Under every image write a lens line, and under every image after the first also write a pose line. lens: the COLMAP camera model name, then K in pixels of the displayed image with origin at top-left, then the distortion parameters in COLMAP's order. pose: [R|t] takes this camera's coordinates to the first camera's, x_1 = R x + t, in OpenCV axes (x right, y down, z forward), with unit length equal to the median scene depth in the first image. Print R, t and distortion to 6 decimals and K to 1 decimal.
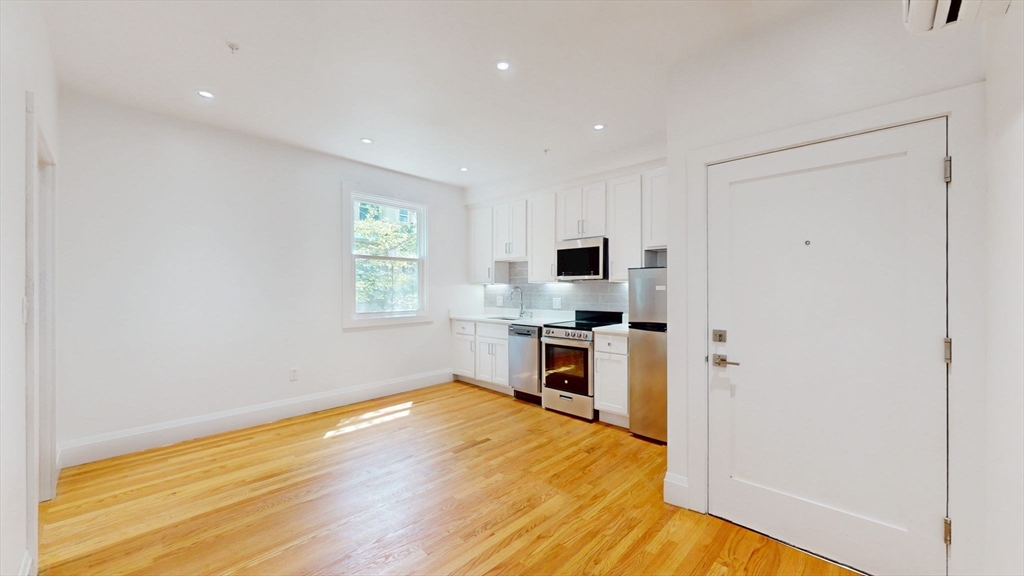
lens RADIAL K [[369.5, 0, 512.0], [0, 369.5, 288.0], [0, 0, 1]] dist [0.002969, 0.000063]
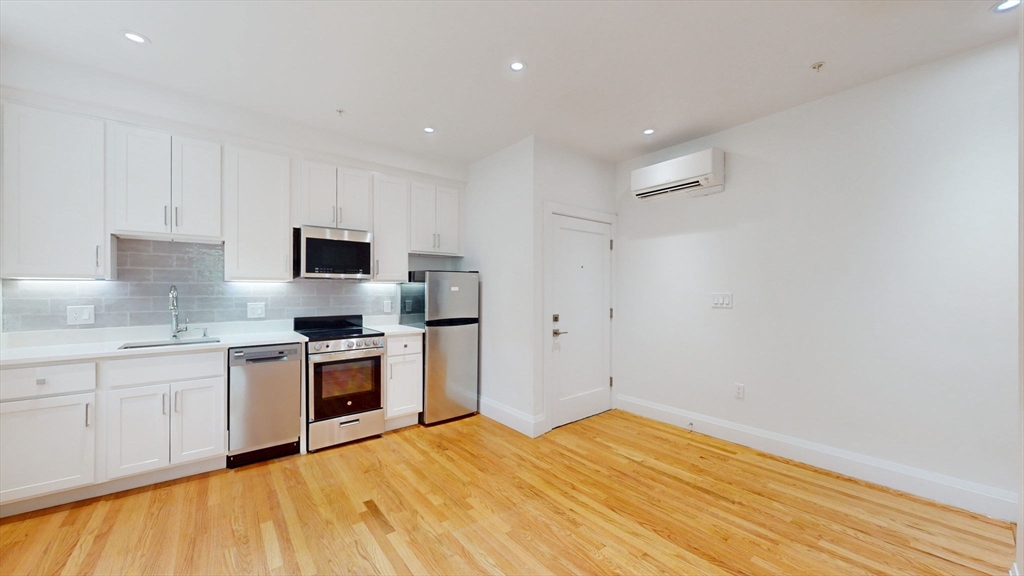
lens RADIAL K [[369.5, 0, 512.0], [0, 369.5, 288.0], [0, 0, 1]] dist [0.002969, 0.000063]
pose [[0.143654, 0.005939, 0.989610, -0.678211], [-0.003302, 0.999979, -0.005522, 0.002518], [-0.989622, -0.002474, 0.143671, 0.583391]]
